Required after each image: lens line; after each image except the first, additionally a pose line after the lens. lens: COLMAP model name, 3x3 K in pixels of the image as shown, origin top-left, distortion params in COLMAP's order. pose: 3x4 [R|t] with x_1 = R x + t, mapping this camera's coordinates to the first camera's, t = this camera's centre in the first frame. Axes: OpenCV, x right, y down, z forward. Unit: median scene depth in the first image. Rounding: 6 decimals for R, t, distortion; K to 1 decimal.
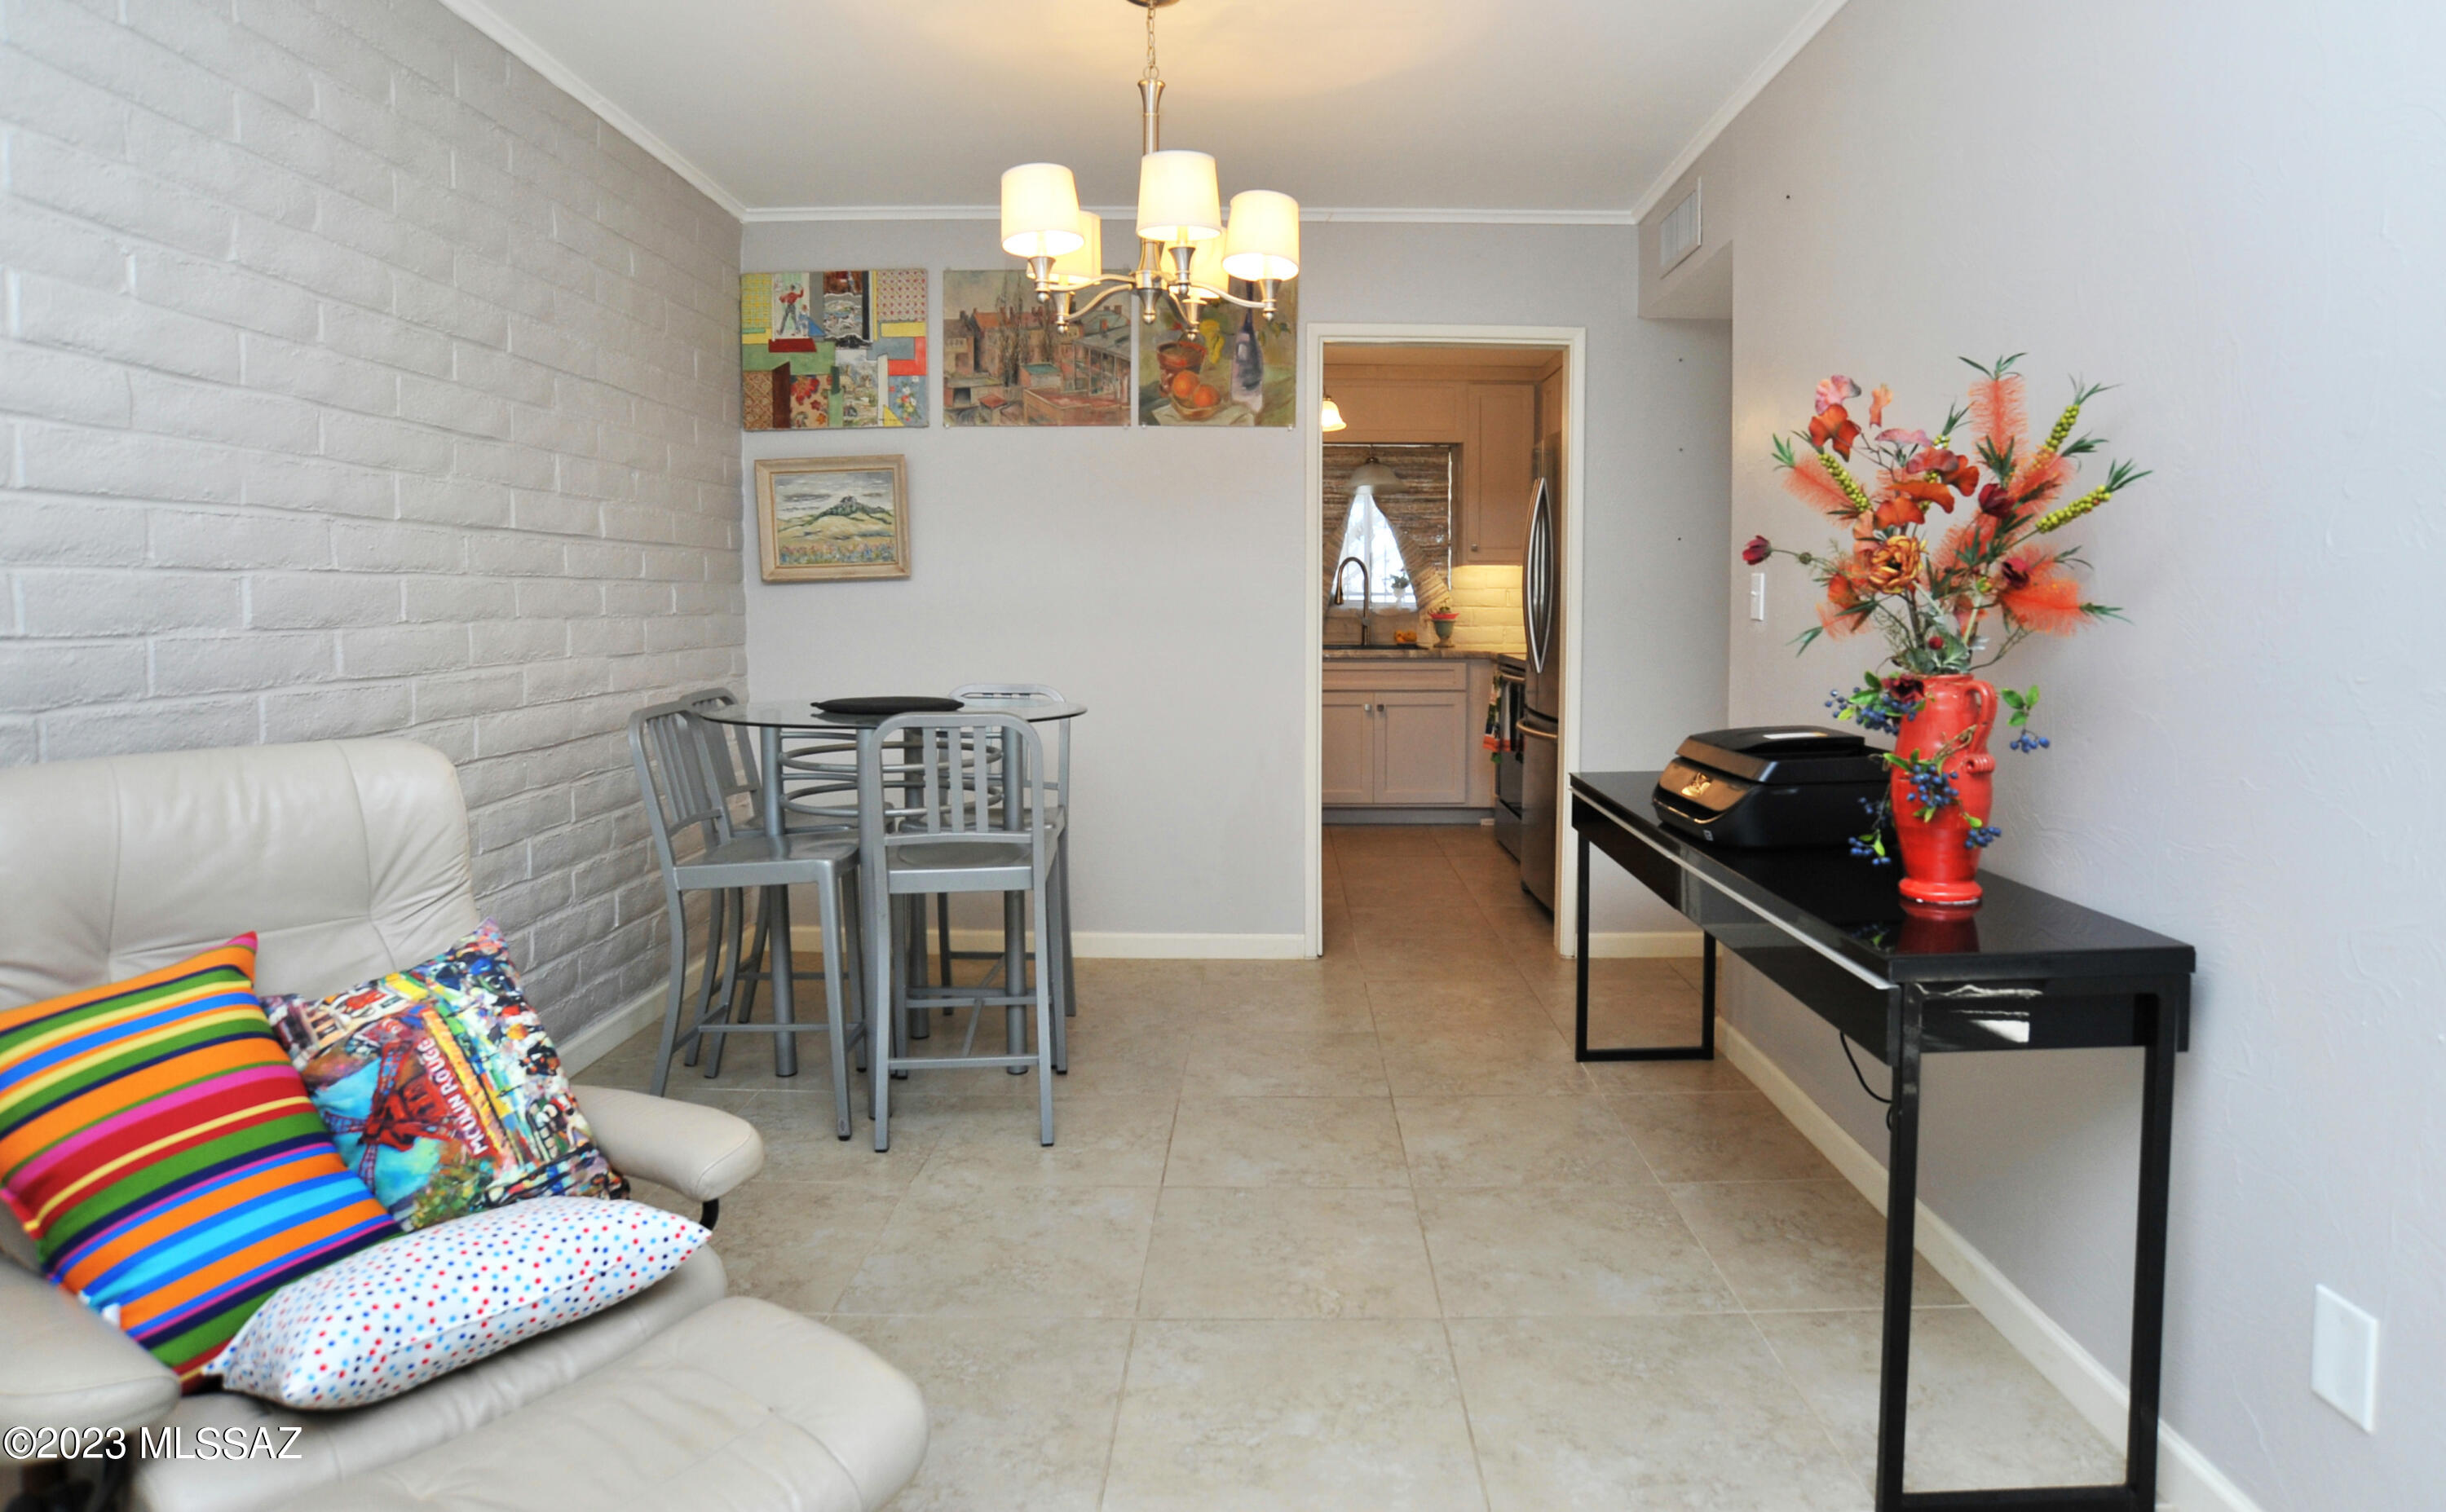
lens RADIAL K [[1337.0, 0, 1286.0], [0, 1337.0, 686.7], [0, 0, 1]] dist [-0.109412, 0.052452]
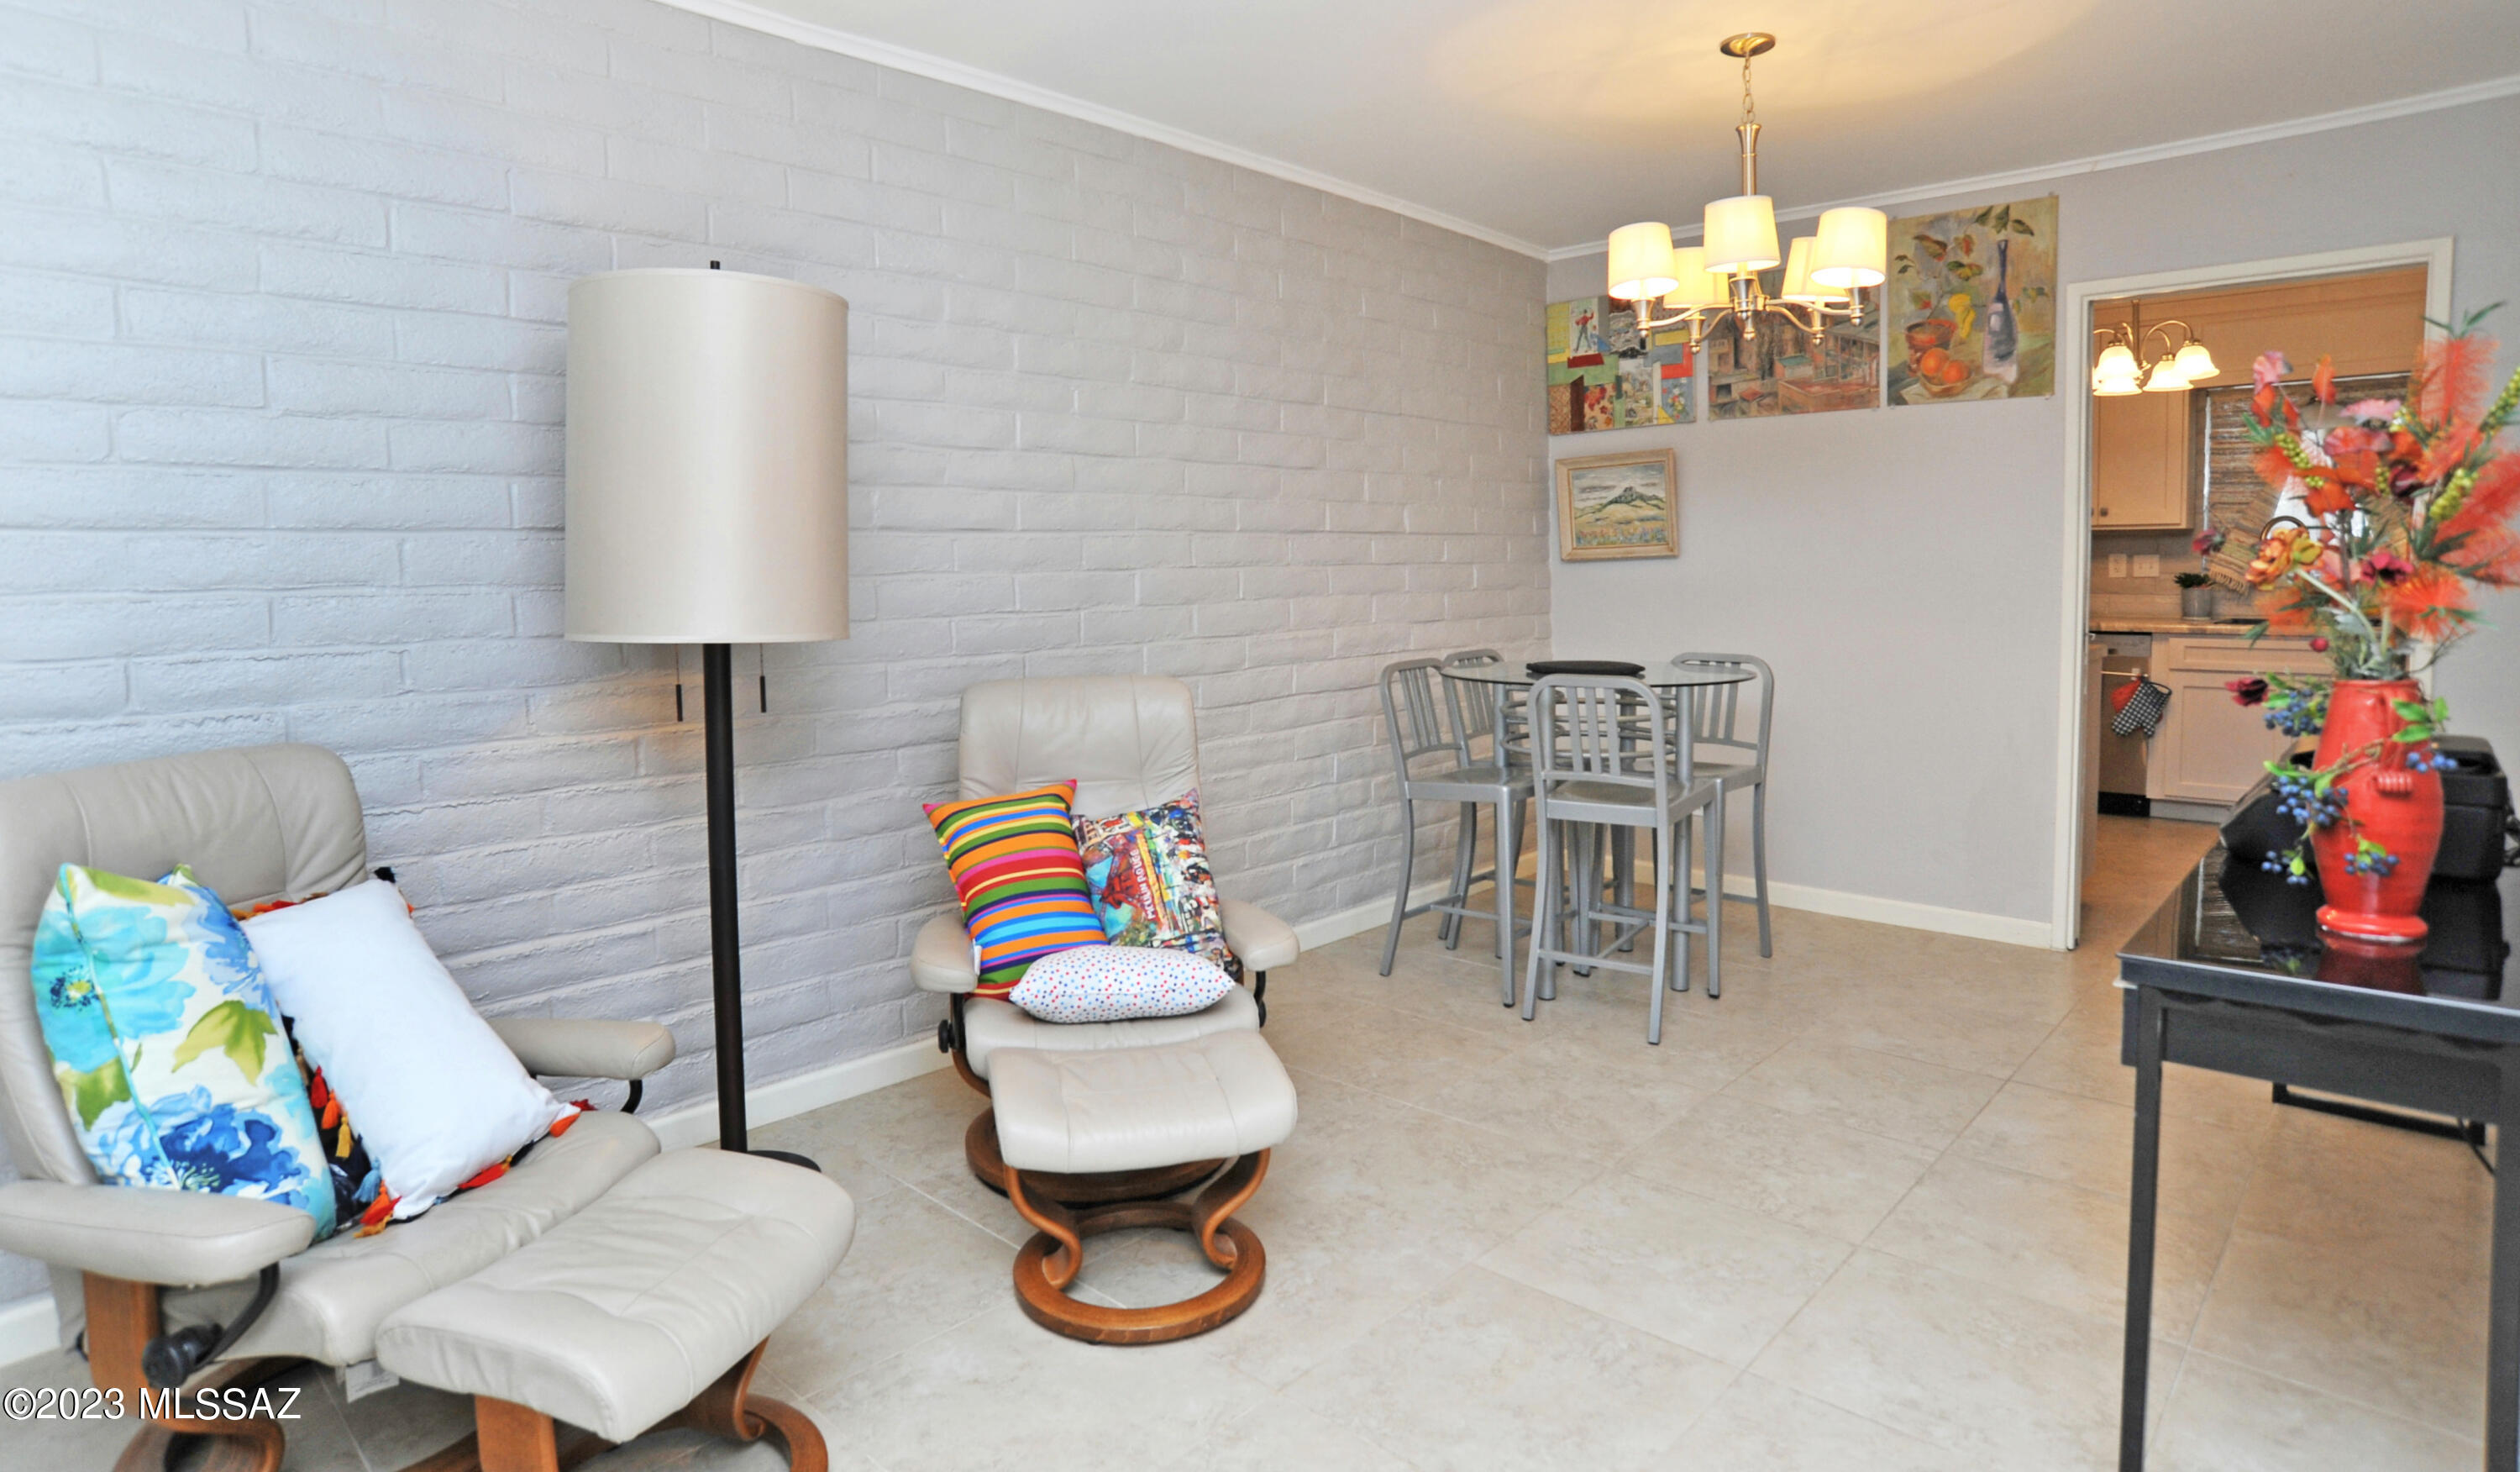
lens RADIAL K [[1344.6, 0, 1253.0], [0, 1344.6, 683.3], [0, 0, 1]] dist [-0.124868, 0.057357]
pose [[0.714500, 0.047072, -0.698050, 0.374141], [-0.027050, 0.998847, 0.039669, -0.013522], [0.699112, -0.009461, 0.714950, -0.098529]]
